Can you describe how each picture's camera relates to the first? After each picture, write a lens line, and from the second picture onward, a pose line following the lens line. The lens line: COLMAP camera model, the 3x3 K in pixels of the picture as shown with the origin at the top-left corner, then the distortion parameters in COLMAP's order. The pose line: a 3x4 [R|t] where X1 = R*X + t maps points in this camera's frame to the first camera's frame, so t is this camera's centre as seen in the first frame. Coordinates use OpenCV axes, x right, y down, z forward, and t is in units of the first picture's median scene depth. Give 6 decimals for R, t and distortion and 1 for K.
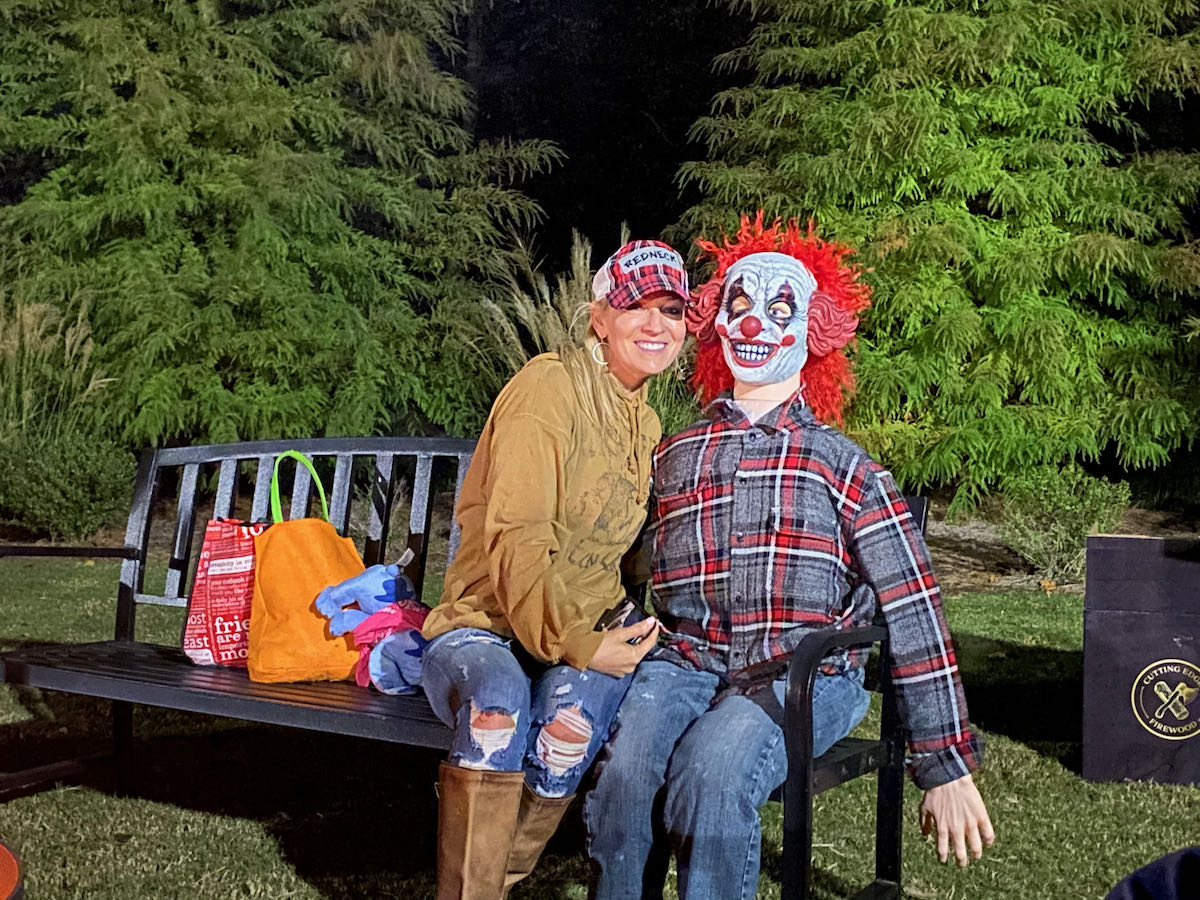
lens RADIAL K [[1827.7, 0, 600.0], [0, 1827.7, 450.0], [0, 0, 1]] dist [0.037913, 0.043815]
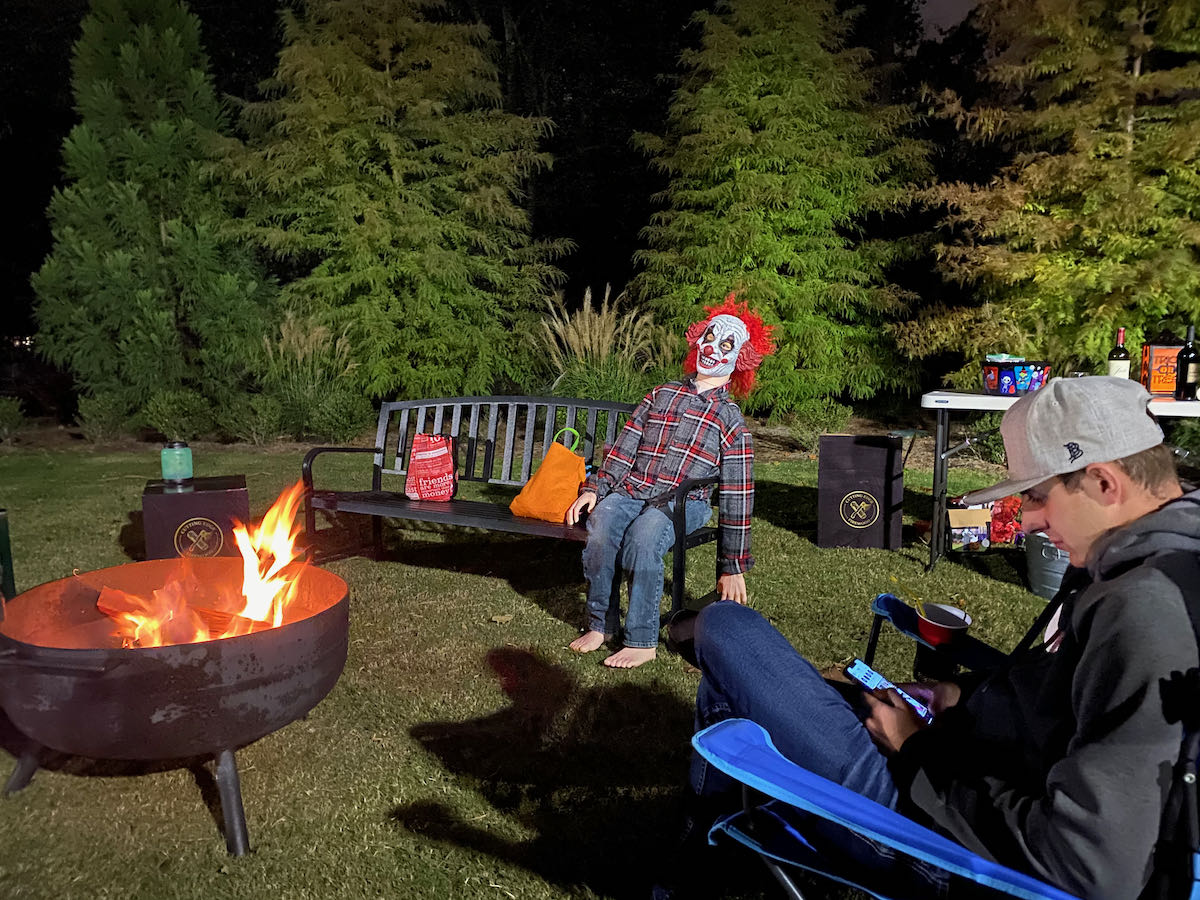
lens RADIAL K [[932.2, 0, 600.0], [0, 932.2, 450.0], [0, 0, 1]] dist [0.042249, -0.005856]
pose [[0.999866, -0.016377, -0.000677, 0.003190], [0.016387, 0.997870, 0.063141, -0.003888], [-0.000359, -0.063143, 0.998004, -0.042930]]
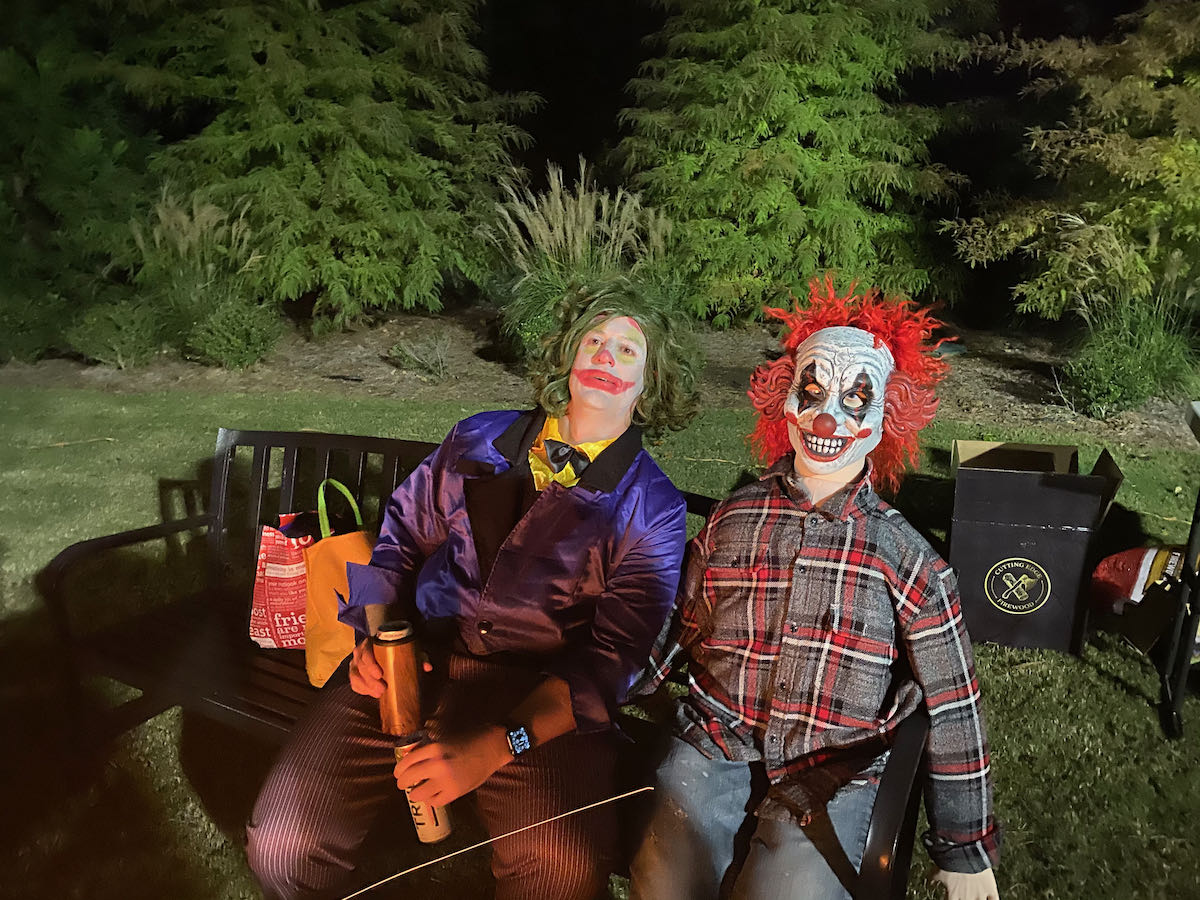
lens RADIAL K [[911.8, 0, 600.0], [0, 911.8, 450.0], [0, 0, 1]] dist [-0.006168, 0.004885]
pose [[0.998829, -0.005399, 0.048070, -0.014556], [-0.005368, 0.975241, 0.221078, -0.045906], [-0.048073, -0.221077, 0.974071, 0.173985]]
